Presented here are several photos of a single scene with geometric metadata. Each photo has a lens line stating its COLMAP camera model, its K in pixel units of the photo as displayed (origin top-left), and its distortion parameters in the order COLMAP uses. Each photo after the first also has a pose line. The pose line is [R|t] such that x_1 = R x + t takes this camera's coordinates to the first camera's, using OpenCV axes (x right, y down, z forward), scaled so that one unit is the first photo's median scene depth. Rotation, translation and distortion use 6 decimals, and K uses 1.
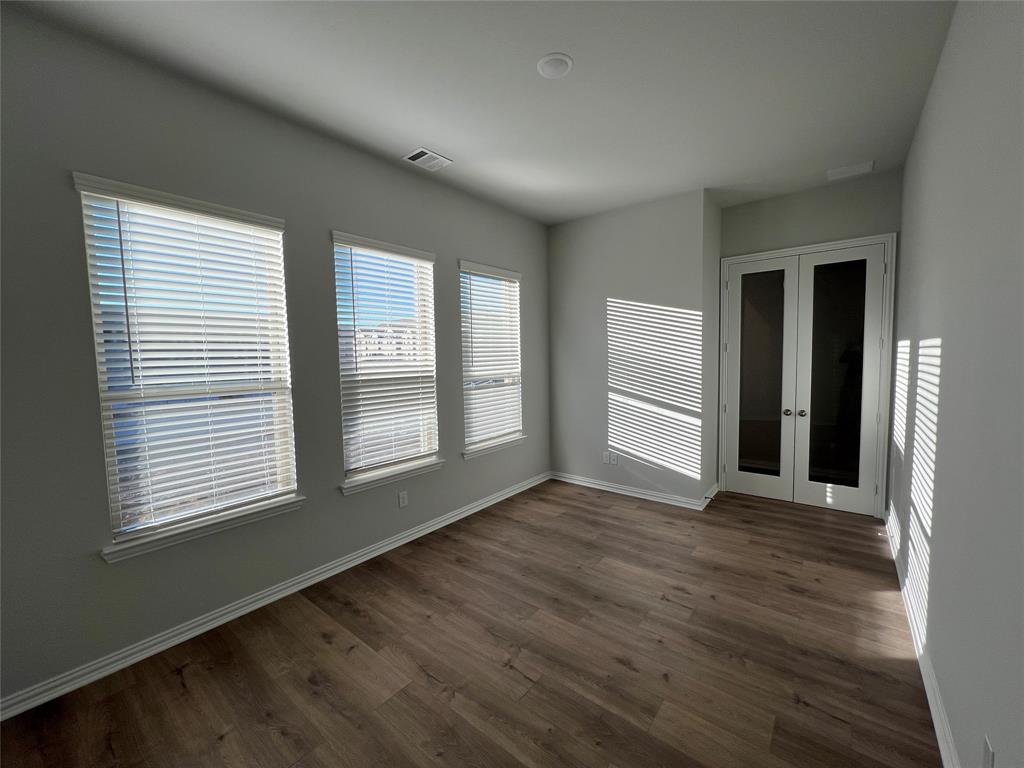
lens RADIAL K [[411.7, 0, 512.3], [0, 411.7, 382.5], [0, 0, 1]] dist [-0.001373, 0.000809]
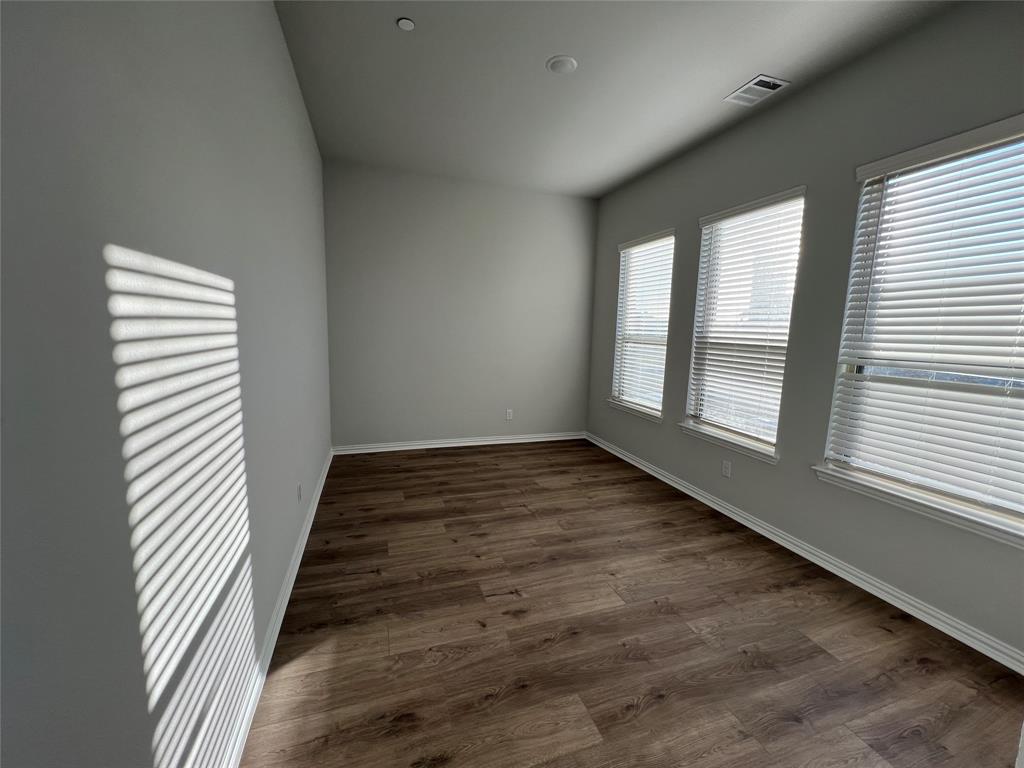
lens RADIAL K [[411.7, 0, 512.3], [0, 411.7, 382.5], [0, 0, 1]] dist [-0.001373, 0.000809]
pose [[-0.539400, 0.114261, -0.834262, 1.036794], [-0.075296, 0.980237, 0.182937, -0.075220], [0.838677, 0.161493, -0.520136, 1.353019]]
